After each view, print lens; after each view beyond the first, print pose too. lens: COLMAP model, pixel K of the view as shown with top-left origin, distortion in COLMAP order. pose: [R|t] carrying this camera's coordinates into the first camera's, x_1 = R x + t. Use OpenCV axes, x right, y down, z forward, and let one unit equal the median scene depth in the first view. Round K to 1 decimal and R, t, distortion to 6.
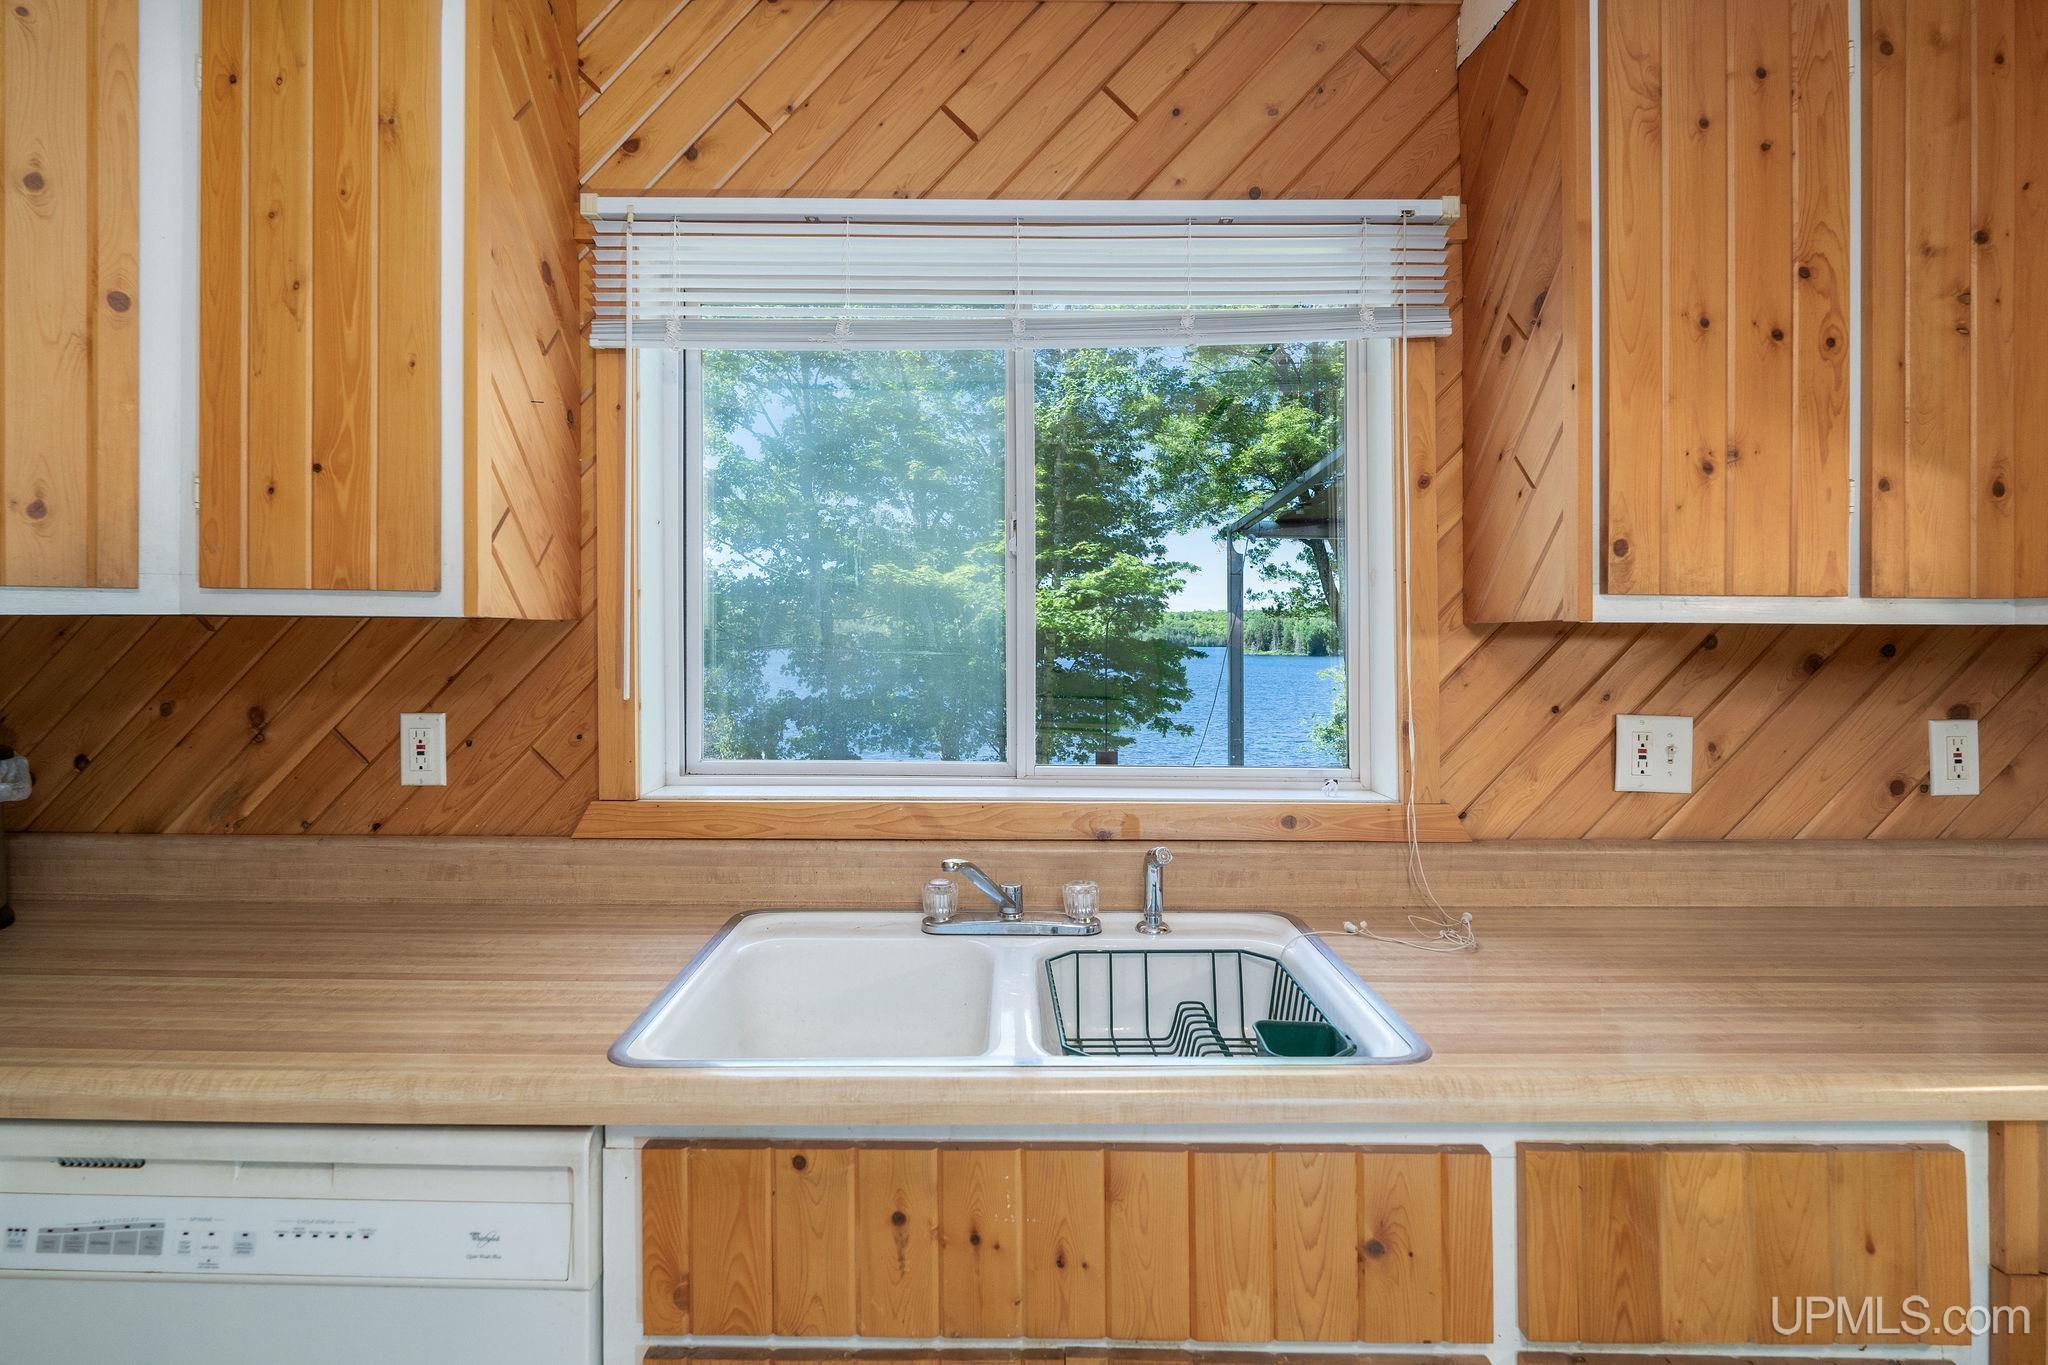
lens RADIAL K [[1048.2, 0, 1017.2], [0, 1048.2, 636.6], [0, 0, 1]] dist [-0.004422, -0.000074]
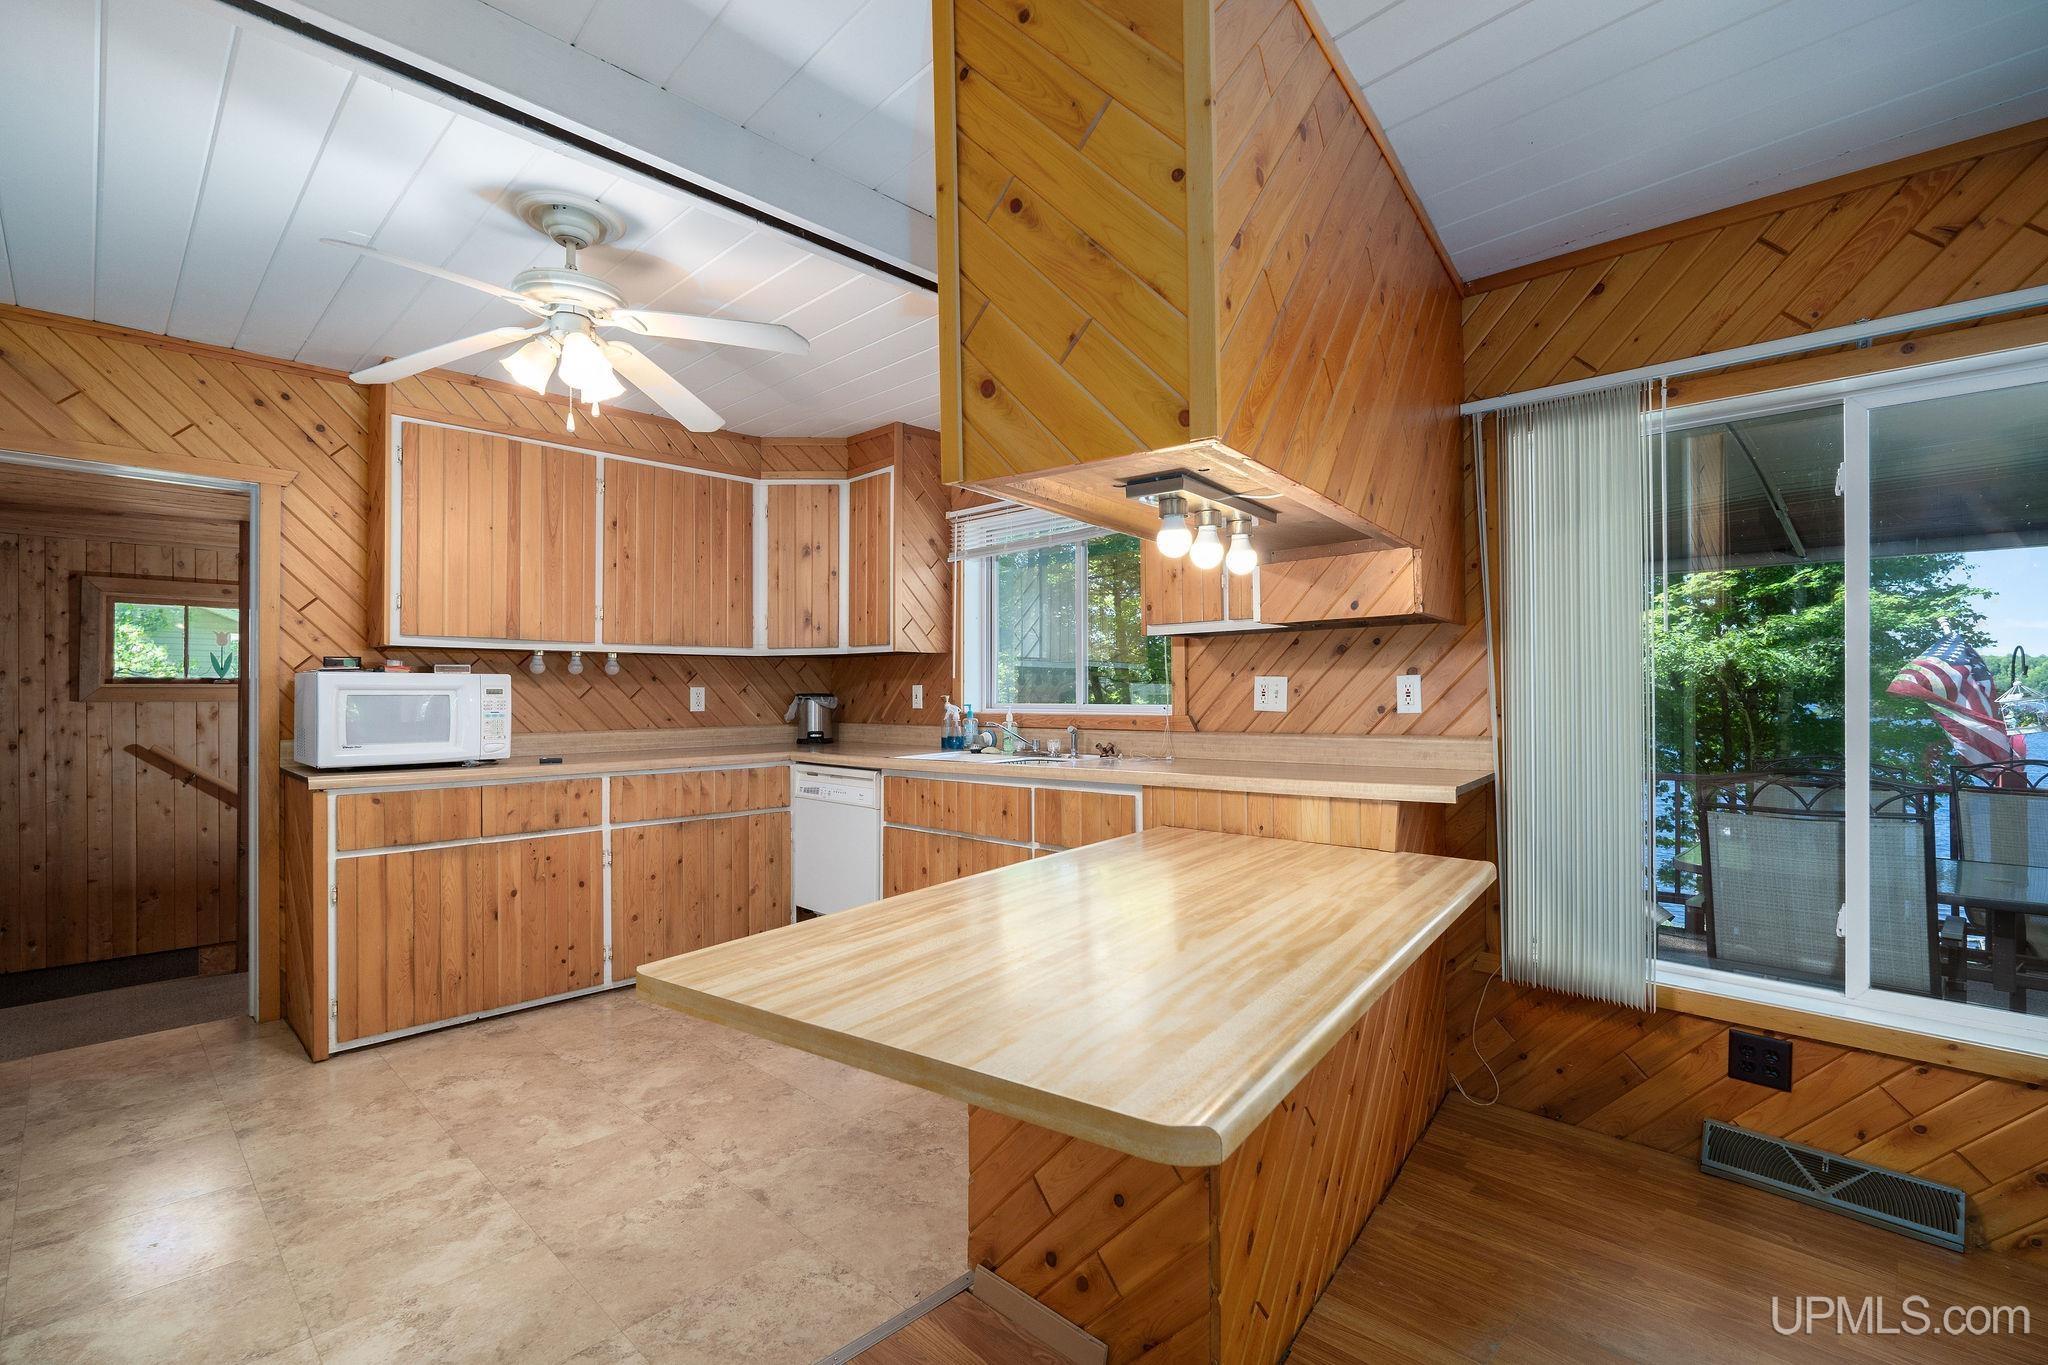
lens RADIAL K [[945.1, 0, 1024.0], [0, 945.1, 683.3], [0, 0, 1]] dist [-0.000091, -0.001429]
pose [[0.709074, -0.019022, -0.704877, 1.658575], [0.010030, 0.999807, -0.016892, 0.119465], [0.705062, 0.004908, 0.709128, -0.780728]]
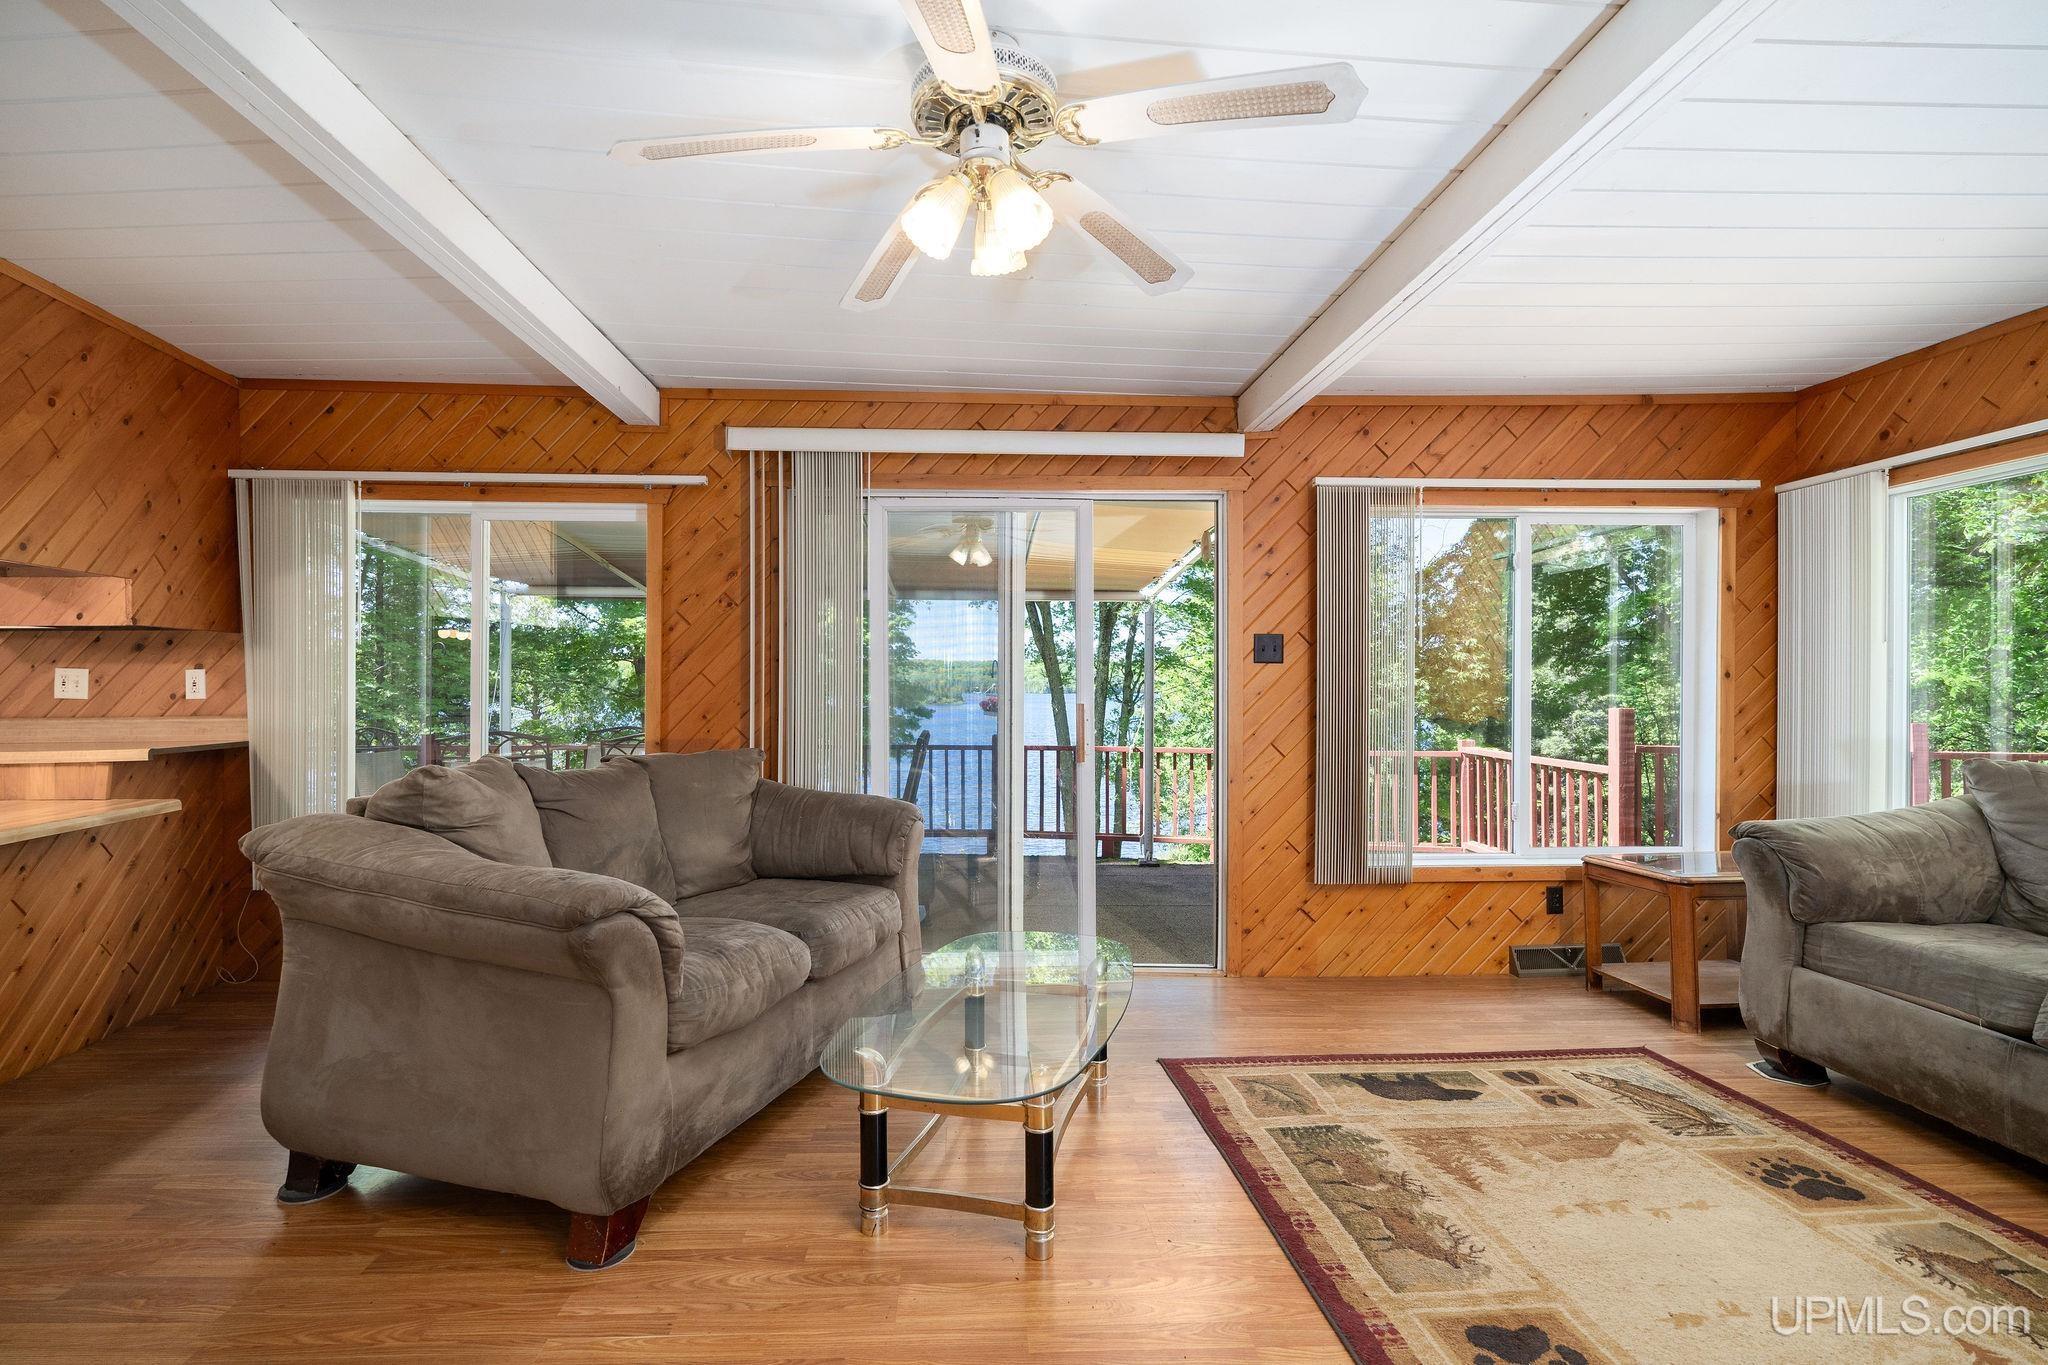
lens RADIAL K [[945.1, 0, 1029.3], [0, 945.1, 688.8], [0, 0, 1]] dist [-0.000091, -0.001429]
pose [[0.999306, -0.008637, 0.036221, 2.873391], [0.008423, 0.999946, 0.006063, 0.131300], [-0.036272, -0.005754, 0.999325, -1.381444]]
